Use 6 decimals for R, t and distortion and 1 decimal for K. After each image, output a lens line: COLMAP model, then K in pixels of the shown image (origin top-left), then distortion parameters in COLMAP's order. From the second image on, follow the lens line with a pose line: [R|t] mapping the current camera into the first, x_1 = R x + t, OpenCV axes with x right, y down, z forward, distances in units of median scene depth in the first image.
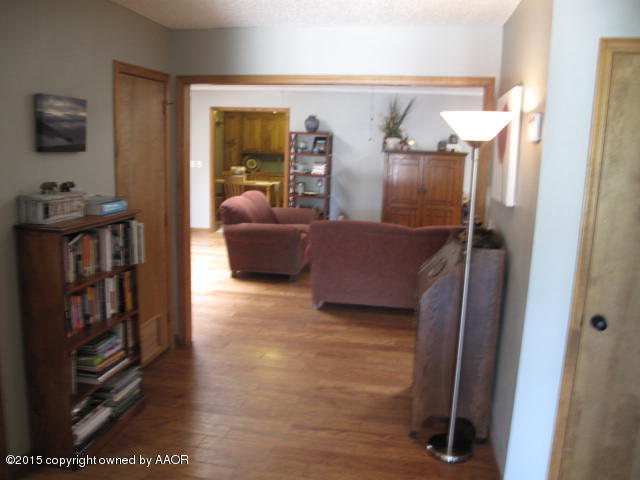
lens RADIAL K [[537.6, 0, 320.9], [0, 537.6, 239.2], [0, 0, 1]] dist [-0.140560, 0.101617]
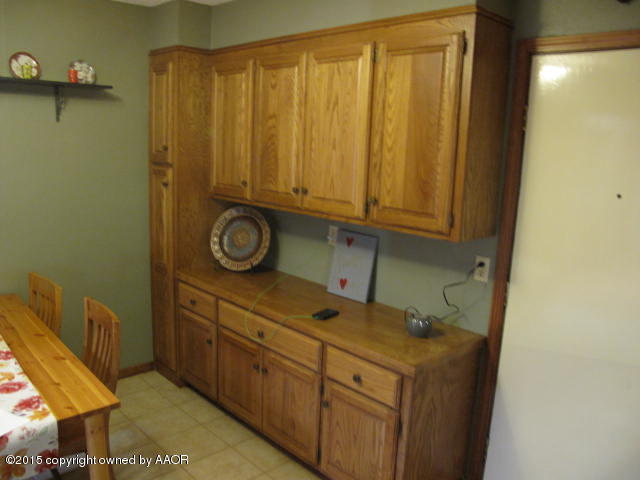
lens RADIAL K [[537.6, 0, 319.9], [0, 537.6, 240.5], [0, 0, 1]] dist [-0.140560, 0.101617]
pose [[0.802658, 0.109208, -0.586356, 0.062687], [-0.125777, 0.991979, 0.012579, -0.152841], [0.583026, 0.063653, 0.809956, 0.824663]]
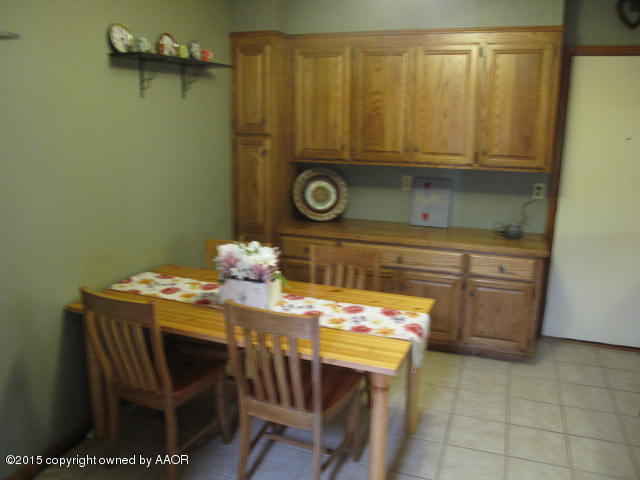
lens RADIAL K [[537.6, 0, 314.1], [0, 537.6, 241.6], [0, 0, 1]] dist [-0.140560, 0.101617]
pose [[0.984147, 0.016977, -0.176539, -0.077308], [-0.009616, 0.999052, 0.042468, -0.129930], [0.177093, -0.040097, 0.983377, 0.694493]]
